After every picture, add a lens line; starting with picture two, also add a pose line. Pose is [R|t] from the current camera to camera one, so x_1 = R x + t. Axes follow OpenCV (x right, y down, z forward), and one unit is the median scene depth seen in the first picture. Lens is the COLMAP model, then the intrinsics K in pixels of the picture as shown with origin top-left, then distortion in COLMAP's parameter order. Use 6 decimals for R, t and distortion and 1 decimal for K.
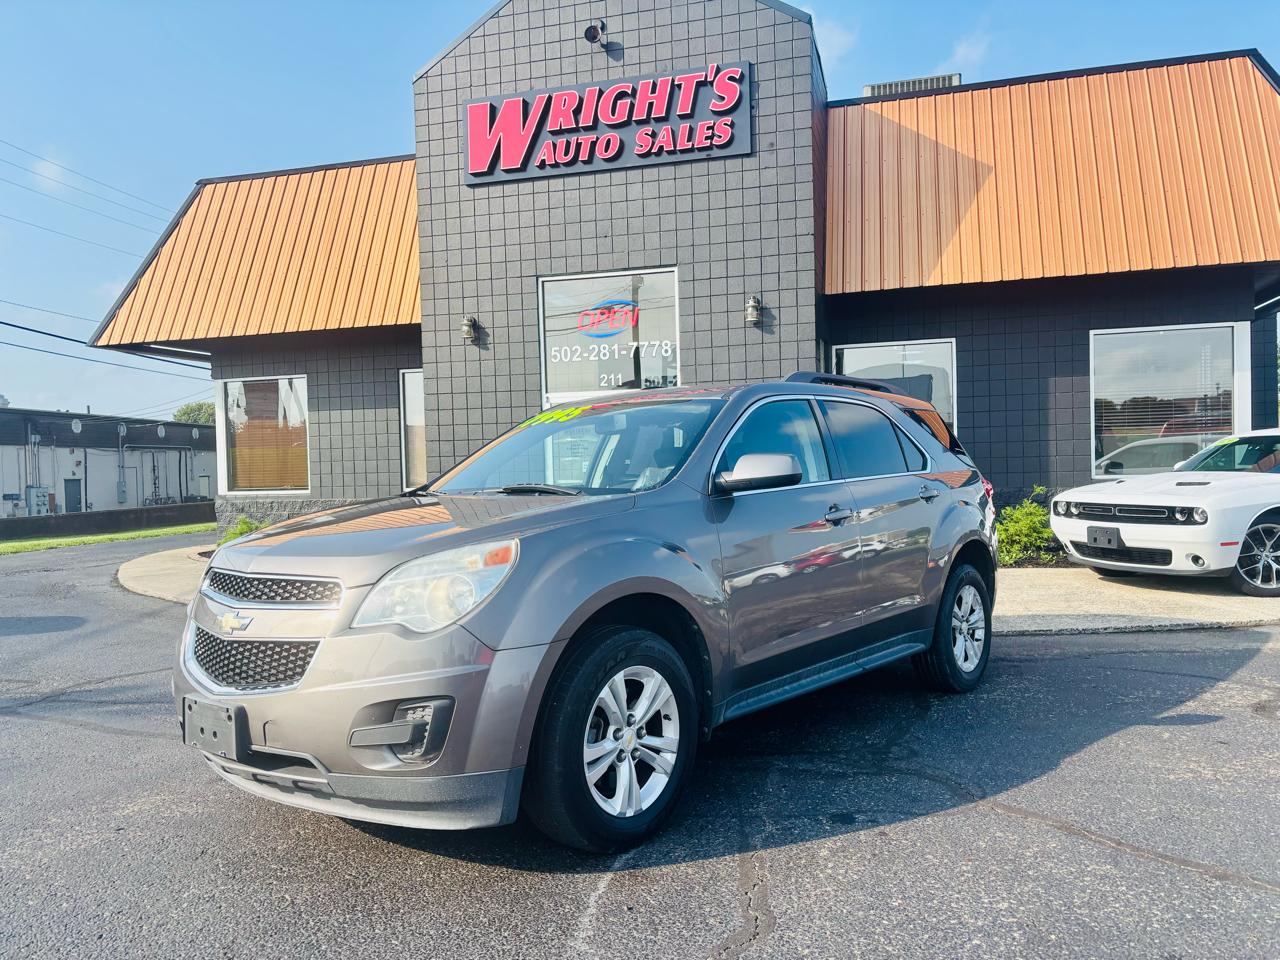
lens RADIAL K [[940.0, 0, 641.2], [0, 940.0, 481.7], [0, 0, 1]] dist [0.041603, -0.030390]
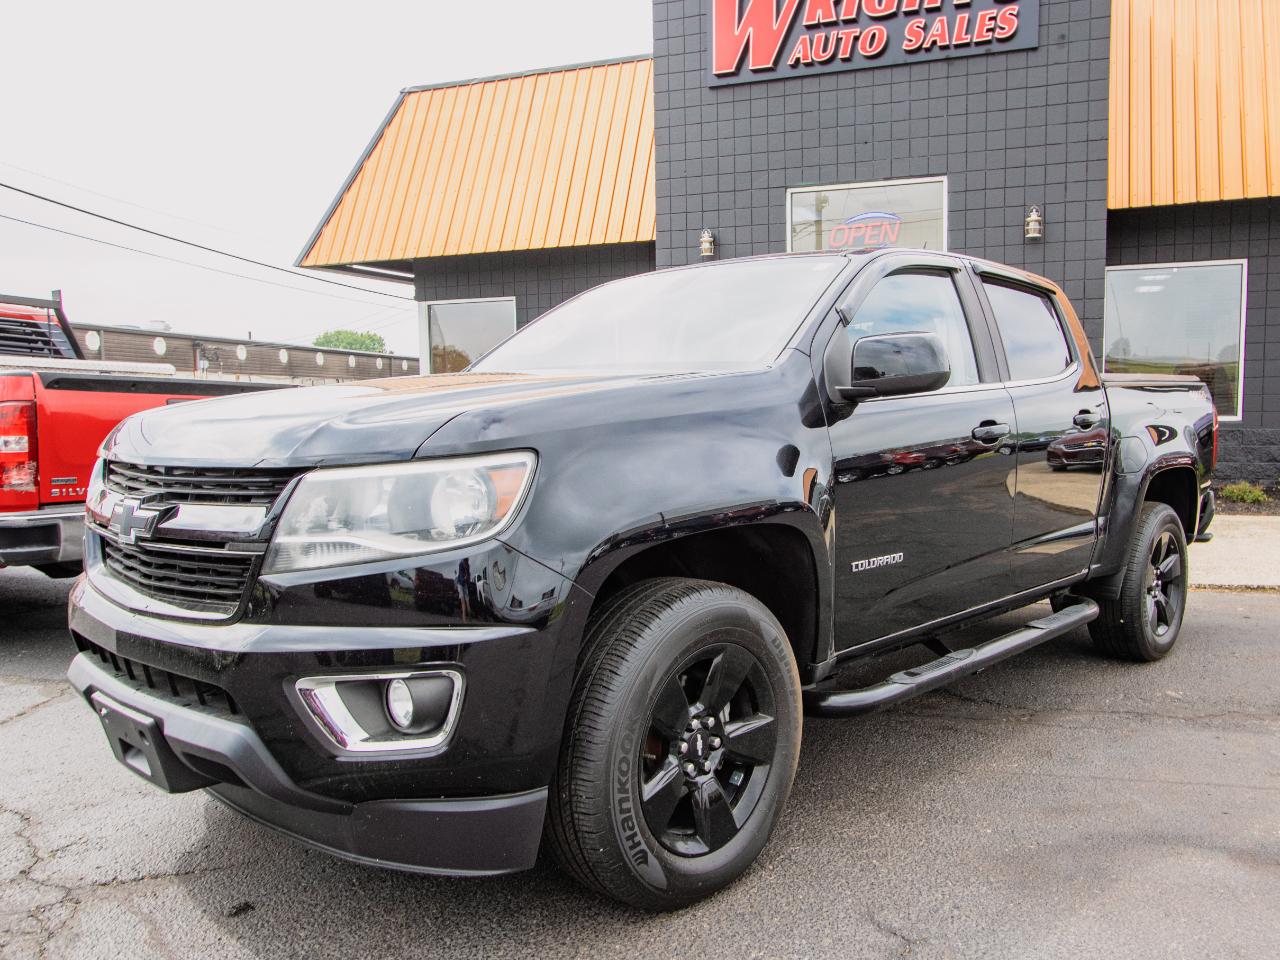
lens RADIAL K [[994.6, 0, 715.0], [0, 994.6, 484.0], [0, 0, 1]] dist [-0.016068, 0.030069]
pose [[0.997541, 0.019182, -0.067402, -0.109956], [-0.014719, 0.997704, 0.066103, 0.005643], [0.068515, -0.064948, 0.995534, 0.019494]]
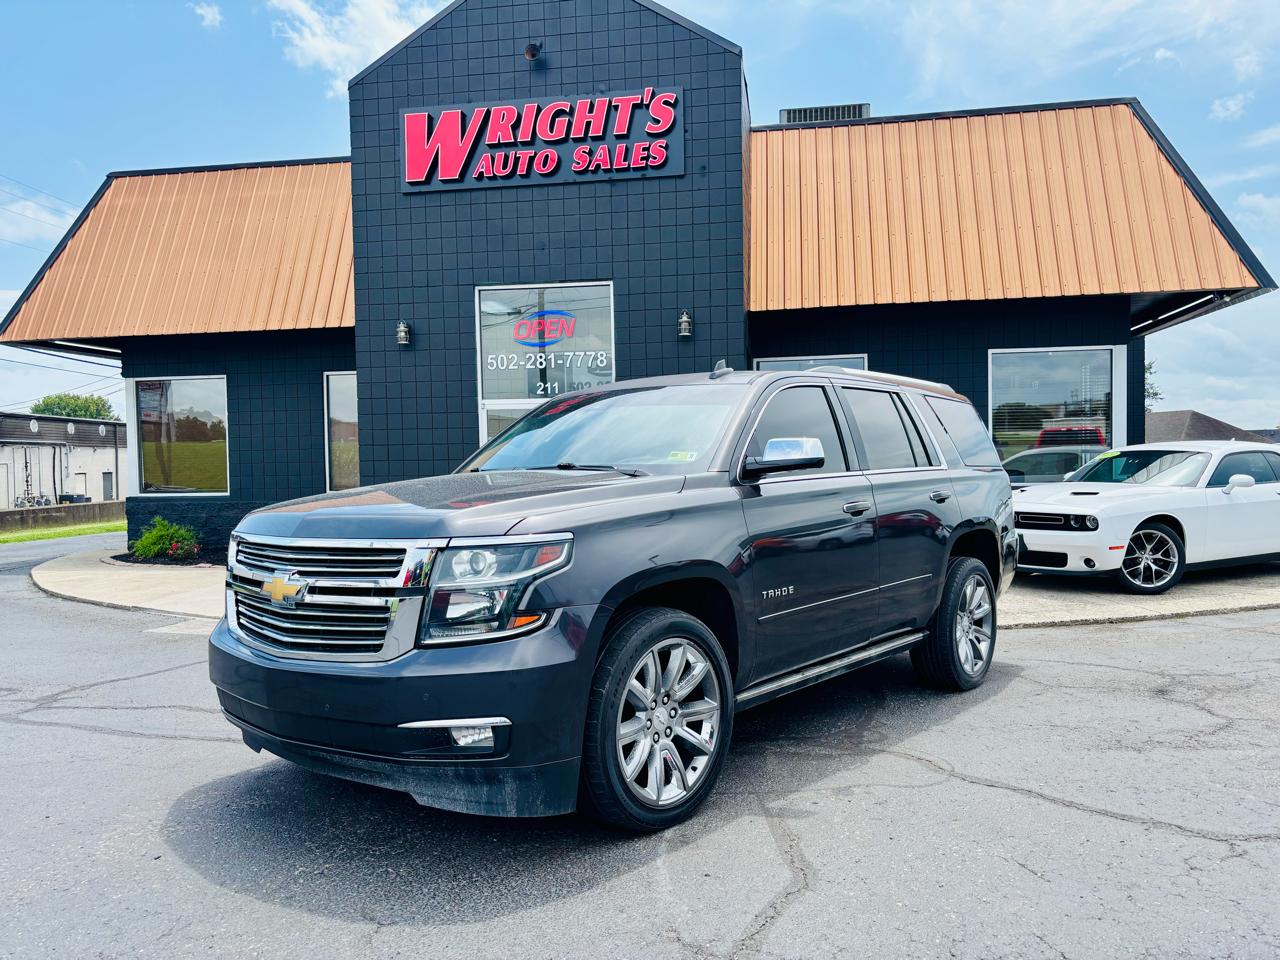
lens RADIAL K [[940.0, 0, 631.3], [0, 940.0, 485.0], [0, 0, 1]] dist [0.041603, -0.030390]
pose [[0.994242, 0.005562, 0.107010, -0.049507], [-0.006041, 0.999973, 0.004152, -0.006956], [-0.106984, -0.004775, 0.994249, -0.035864]]
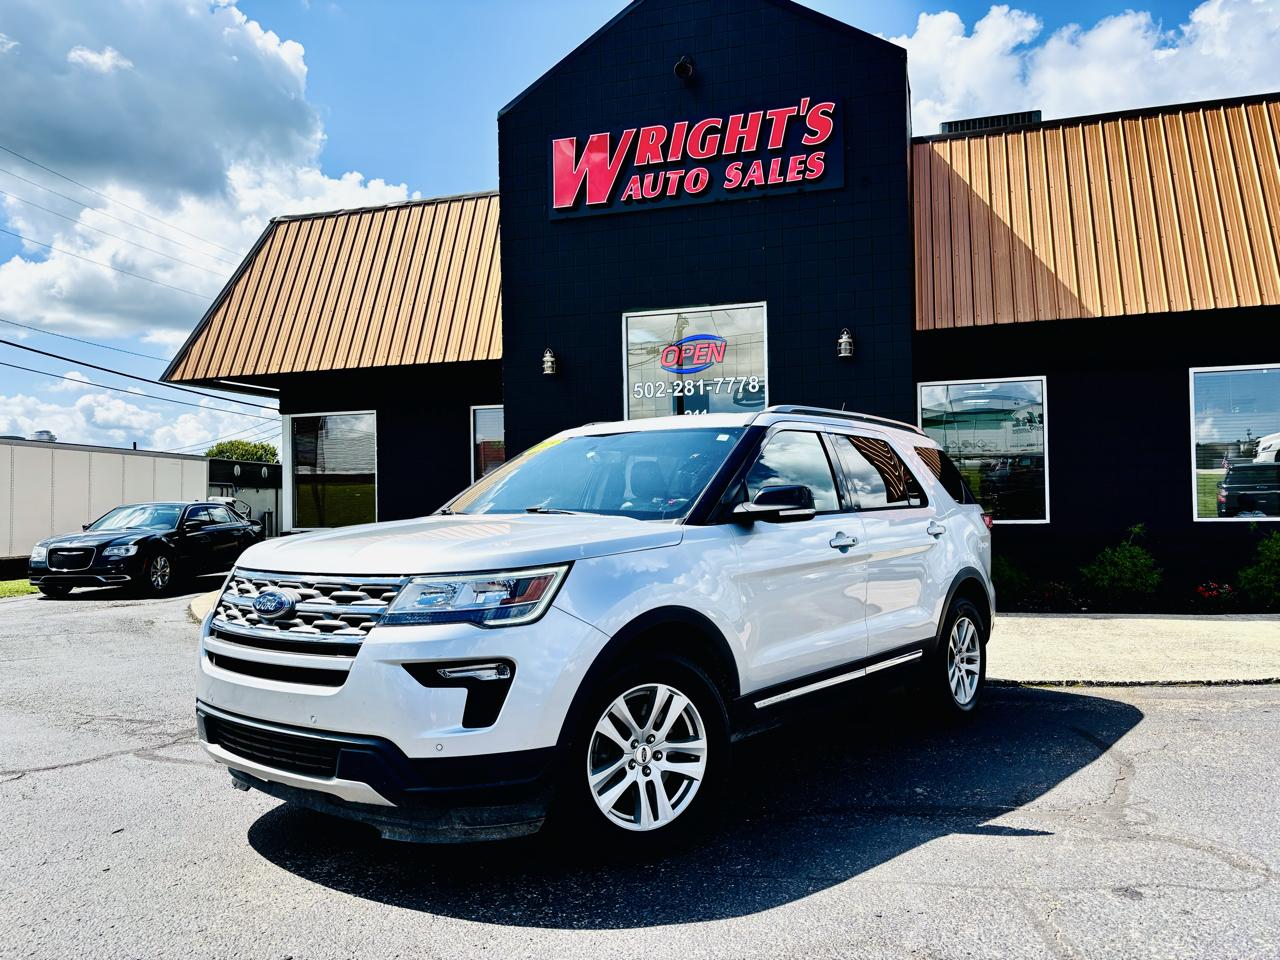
lens RADIAL K [[940.0, 0, 642.3], [0, 940.0, 484.1], [0, 0, 1]] dist [0.041603, -0.030390]
pose [[0.999689, 0.007803, -0.023683, -0.064439], [-0.008773, 0.999115, -0.041134, 0.003380], [0.023341, 0.041329, 0.998873, 0.022230]]
